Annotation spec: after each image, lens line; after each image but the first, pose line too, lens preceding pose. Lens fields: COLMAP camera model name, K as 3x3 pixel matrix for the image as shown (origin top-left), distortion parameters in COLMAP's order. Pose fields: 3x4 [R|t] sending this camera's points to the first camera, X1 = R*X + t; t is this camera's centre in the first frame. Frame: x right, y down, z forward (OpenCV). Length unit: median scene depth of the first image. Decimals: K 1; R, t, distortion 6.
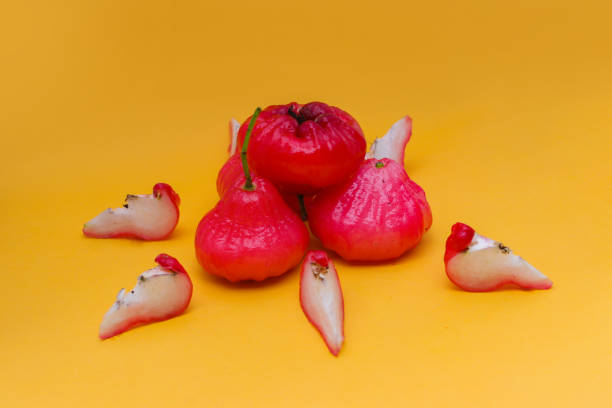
lens RADIAL K [[1018.3, 0, 306.0], [0, 1018.3, 204.0], [0, 0, 1]] dist [-0.162270, -0.062143]
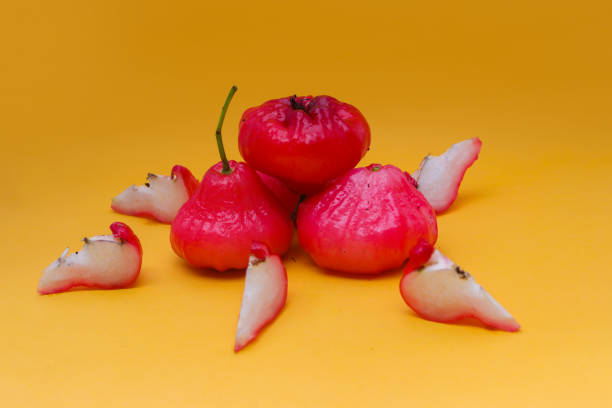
lens RADIAL K [[1018.3, 0, 306.0], [0, 1018.3, 204.0], [0, 0, 1]] dist [-0.162270, -0.062143]
pose [[0.915301, 0.133002, -0.380178, 0.383238], [-0.164098, 0.985154, -0.050430, 0.050079], [0.367827, 0.108545, 0.923537, 0.155178]]
